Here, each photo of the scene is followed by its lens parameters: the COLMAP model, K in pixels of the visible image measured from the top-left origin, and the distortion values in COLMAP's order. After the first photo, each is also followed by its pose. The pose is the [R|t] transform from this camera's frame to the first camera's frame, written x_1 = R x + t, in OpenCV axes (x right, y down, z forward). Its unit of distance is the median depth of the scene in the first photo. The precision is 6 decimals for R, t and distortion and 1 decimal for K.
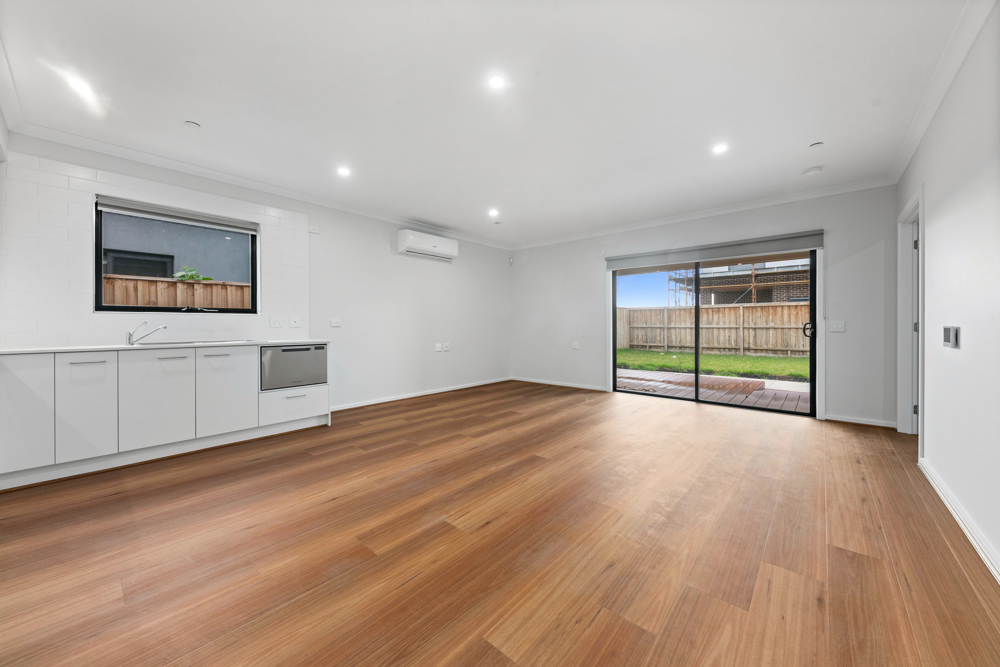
lens RADIAL K [[367.3, 0, 497.3], [0, 367.3, 330.2], [0, 0, 1]] dist [0.001845, 0.000087]
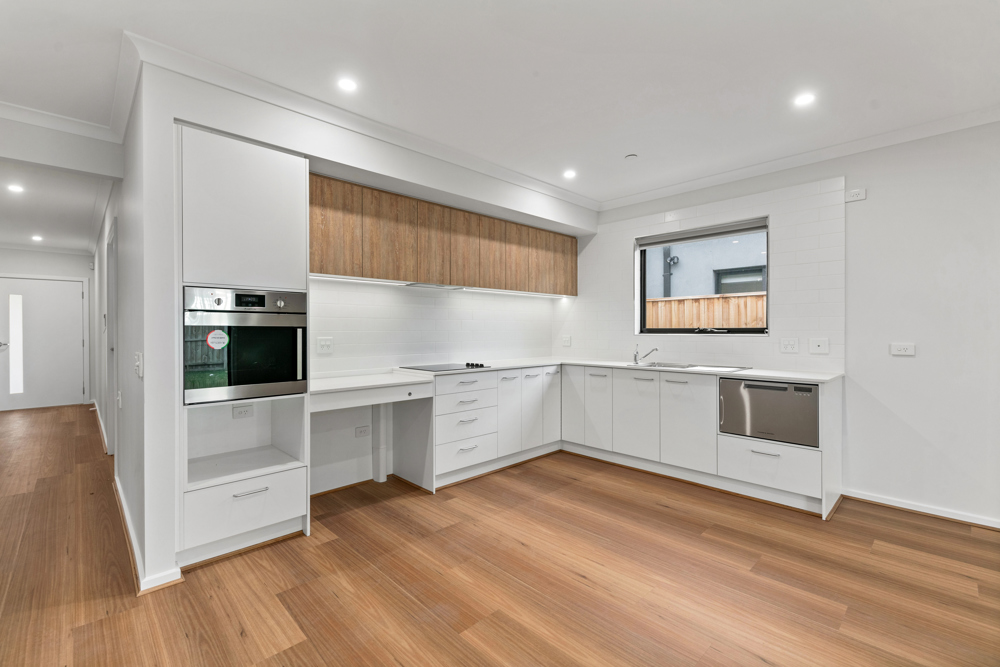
lens RADIAL K [[432.8, 0, 499.1], [0, 432.8, 331.4], [0, 0, 1]] dist [0.001529, 0.000411]
pose [[-0.077816, 0.006960, -0.996943, 0.372572], [-0.013704, 0.999874, 0.008050, -0.062226], [0.996874, 0.014289, -0.077711, 0.633215]]
